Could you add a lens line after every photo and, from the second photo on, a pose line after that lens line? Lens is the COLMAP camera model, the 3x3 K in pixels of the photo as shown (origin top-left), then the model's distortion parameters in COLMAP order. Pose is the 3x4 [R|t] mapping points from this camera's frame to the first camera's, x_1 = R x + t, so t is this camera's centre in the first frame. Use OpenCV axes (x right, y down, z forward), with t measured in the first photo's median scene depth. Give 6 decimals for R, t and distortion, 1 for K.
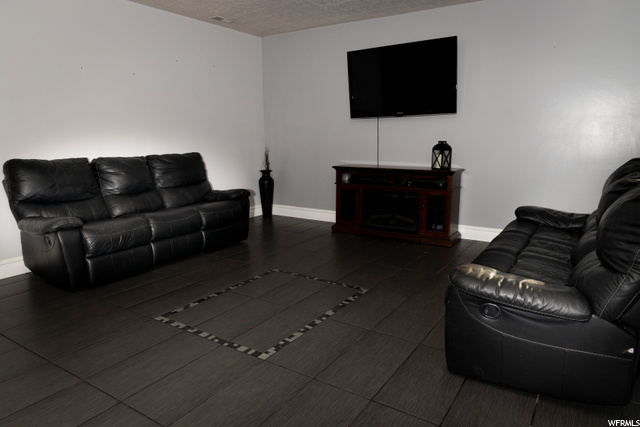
lens RADIAL K [[423.8, 0, 320.0], [0, 423.8, 213.5], [0, 0, 1]] dist [-0.001829, -0.000719]
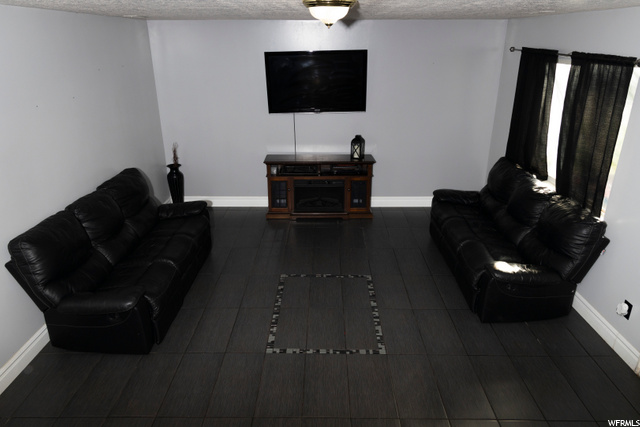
lens RADIAL K [[435.5, 0, 320.0], [0, 435.5, 213.5], [0, 0, 1]] dist [-0.000331, -0.000587]
pose [[0.848313, -0.190836, 0.493910, -0.473678], [0.098054, 0.973278, 0.207643, -0.223125], [-0.520338, -0.127716, 0.844356, -0.039458]]
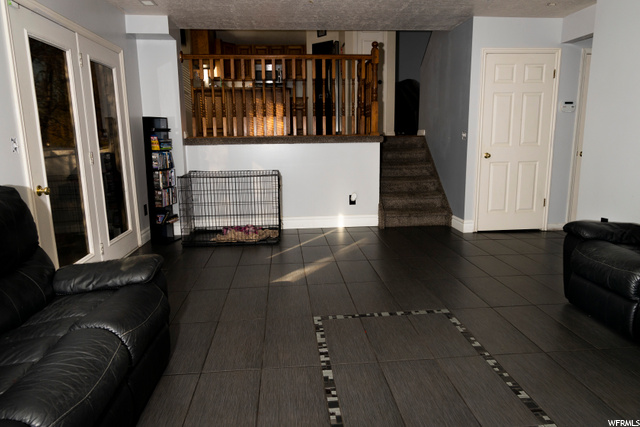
lens RADIAL K [[435.5, 0, 320.0], [0, 435.5, 213.5], [0, 0, 1]] dist [-0.000331, -0.000587]
pose [[-0.791605, 0.122895, -0.598547, 0.290463], [-0.096677, 0.942036, 0.321281, -0.179080], [0.603337, 0.312194, -0.733839, 0.914706]]
